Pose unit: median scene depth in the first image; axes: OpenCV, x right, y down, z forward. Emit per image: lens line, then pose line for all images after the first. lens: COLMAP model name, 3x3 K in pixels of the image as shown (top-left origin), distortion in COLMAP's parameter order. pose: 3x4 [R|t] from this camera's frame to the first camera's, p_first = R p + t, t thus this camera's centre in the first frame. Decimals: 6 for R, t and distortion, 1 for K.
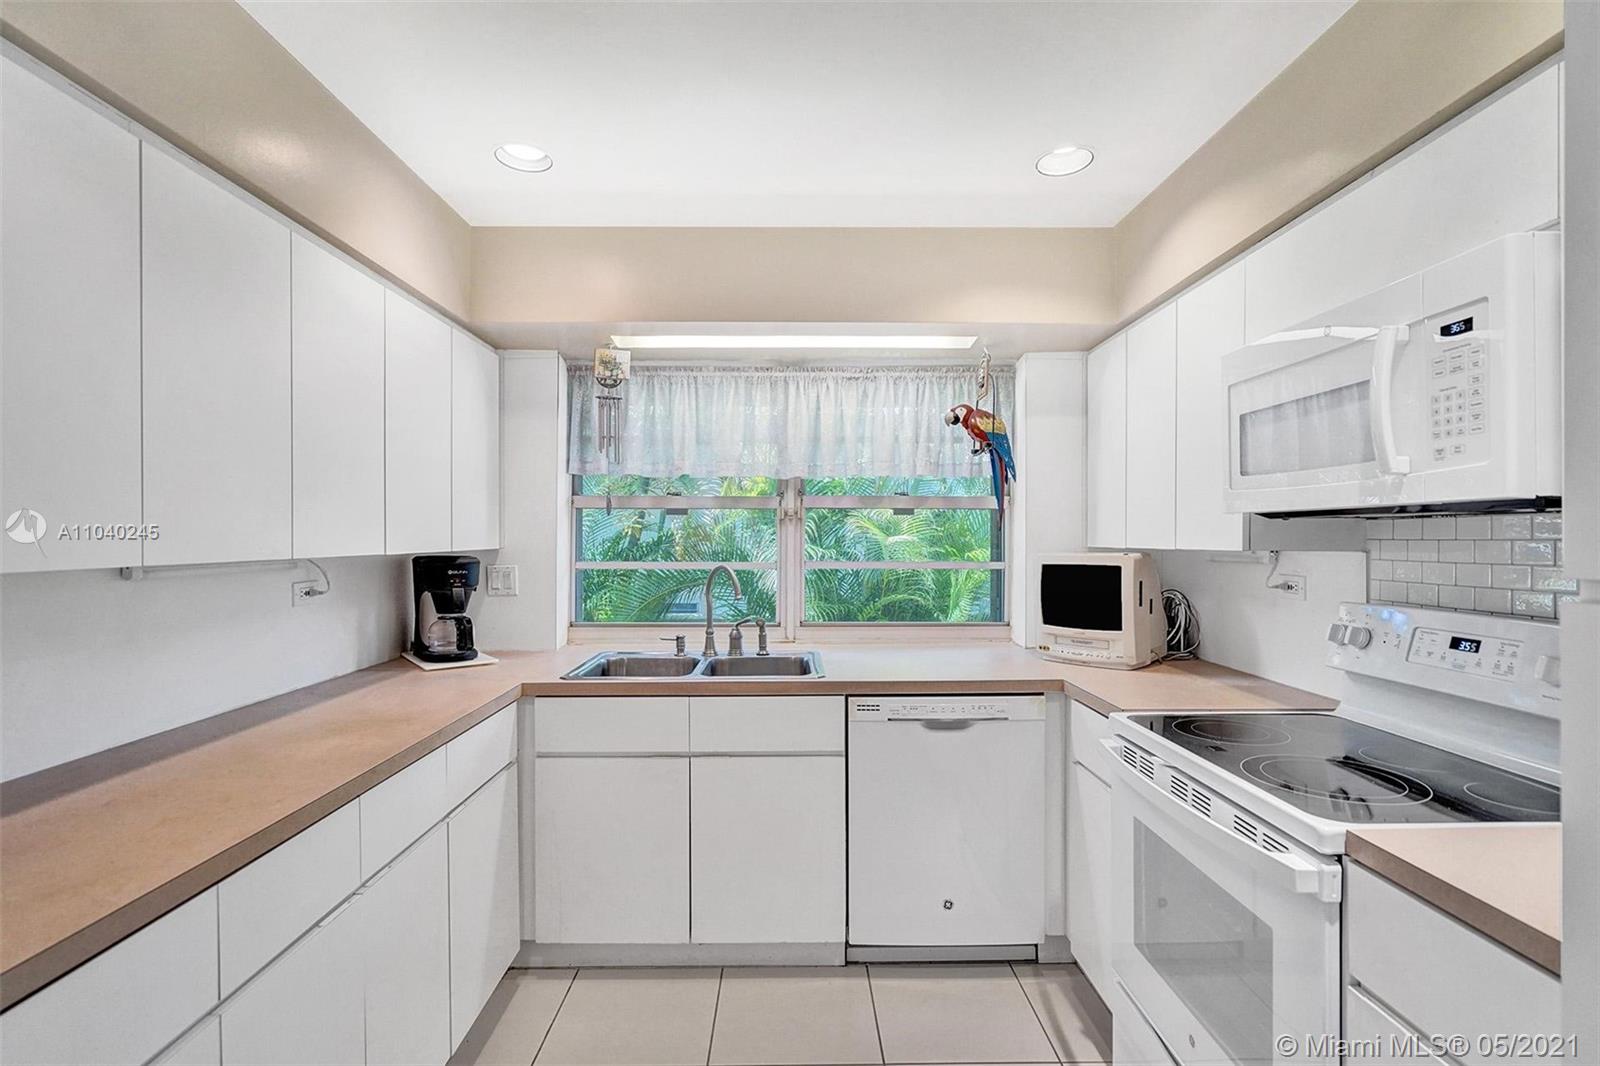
lens RADIAL K [[749.1, 0, 792.5], [0, 749.1, 539.4], [0, 0, 1]] dist [-0.004665, 0.001341]
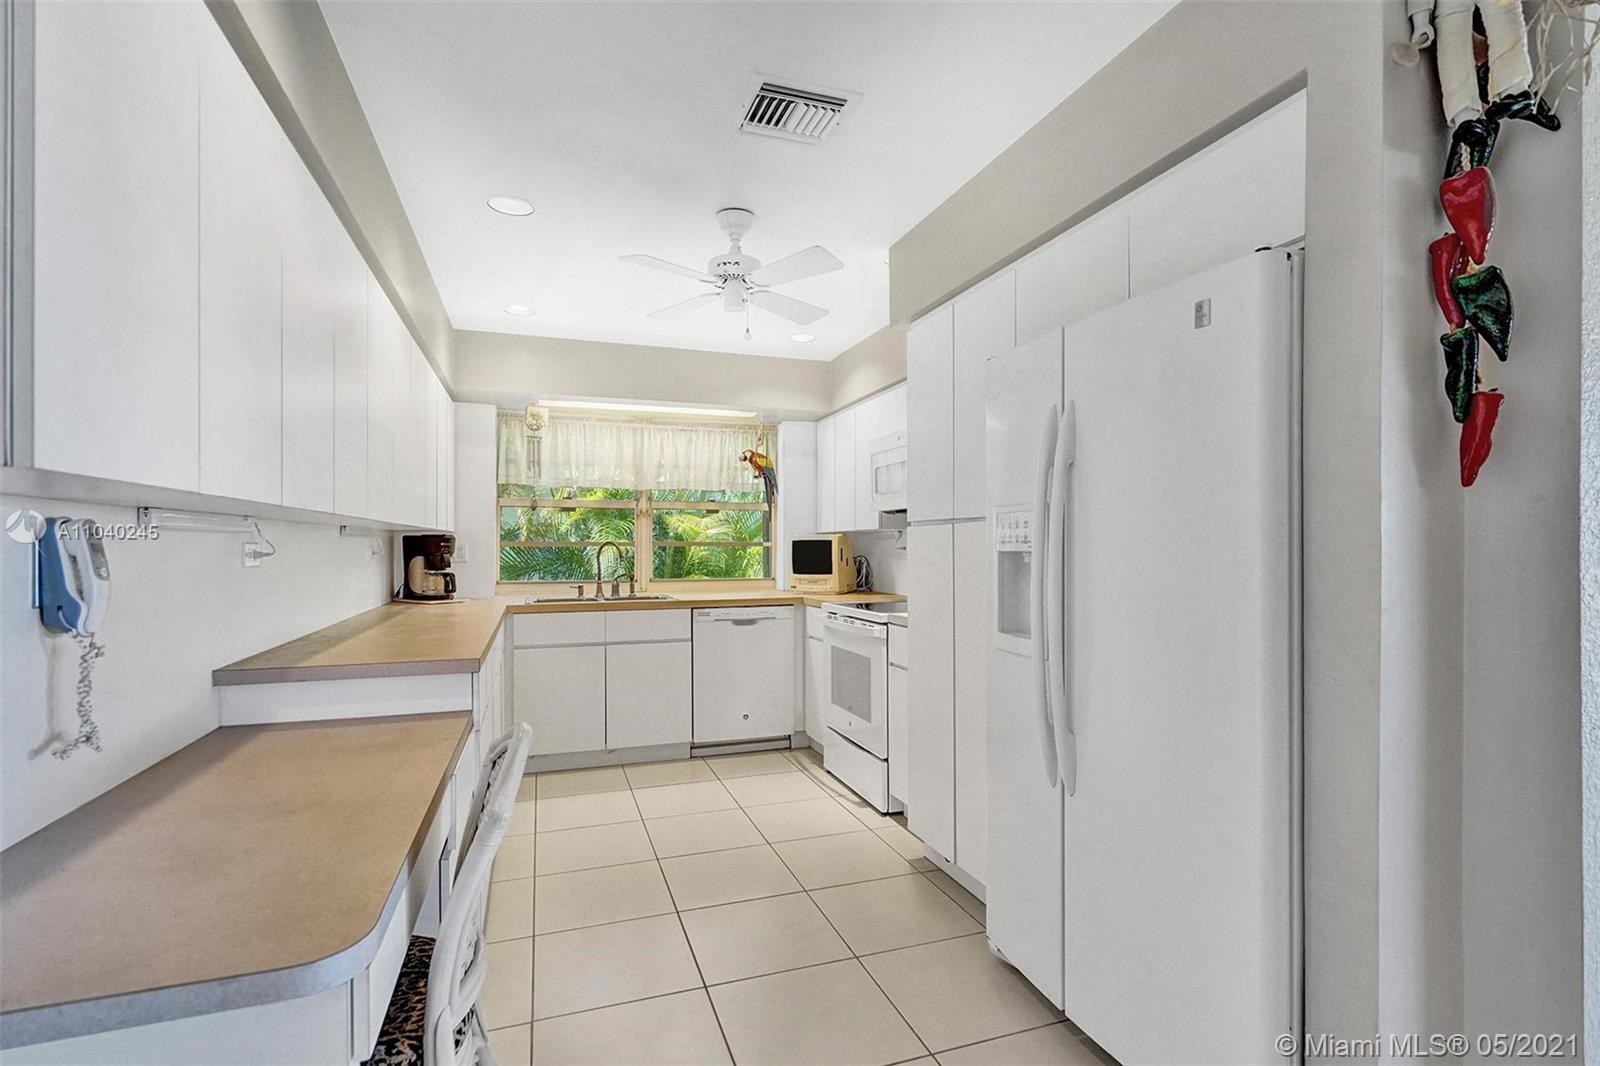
lens RADIAL K [[749.1, 0, 801.2], [0, 749.1, 539.3], [0, 0, 1]] dist [-0.004665, 0.001341]
pose [[0.946064, 0.002053, 0.323973, -0.236919], [0.002561, 0.999901, -0.013817, 0.055286], [-0.323969, 0.013901, 0.945965, -0.730381]]
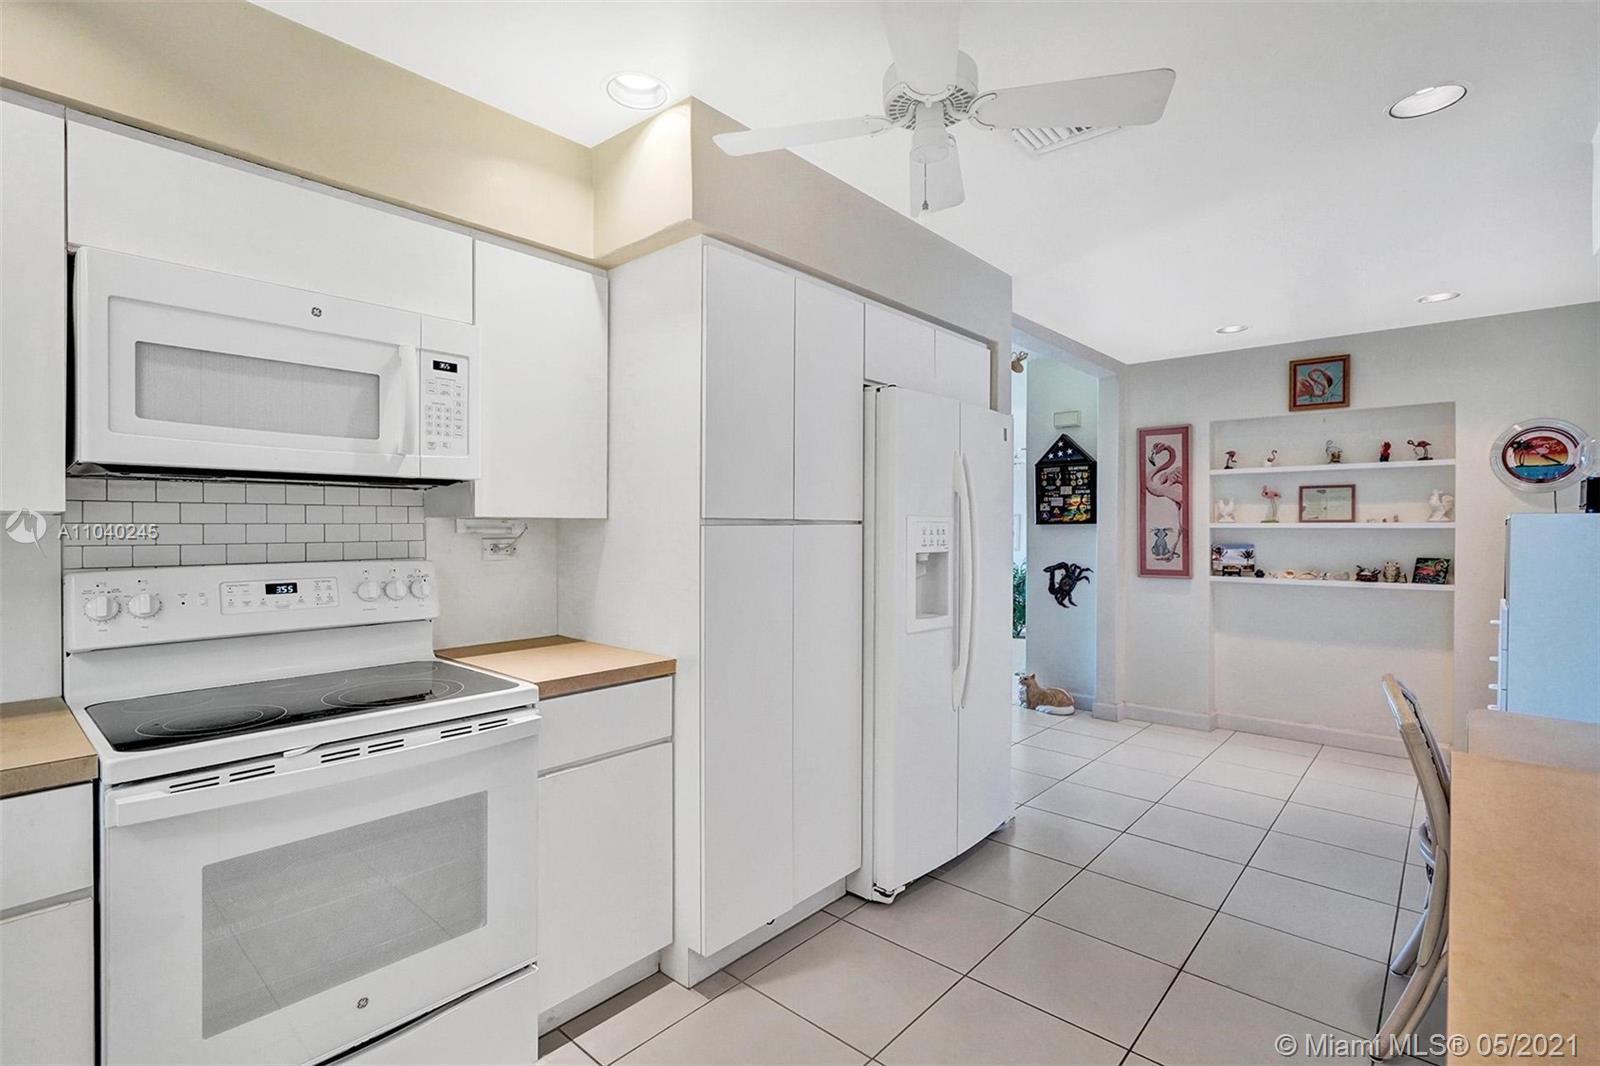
lens RADIAL K [[749.1, 0, 803.6], [0, 749.1, 534.1], [0, 0, 1]] dist [-0.004665, 0.001341]
pose [[-0.742423, -0.009697, 0.669861, -0.310902], [0.002069, 0.999857, 0.016768, 0.017569], [-0.669928, 0.013835, -0.742297, 0.734239]]
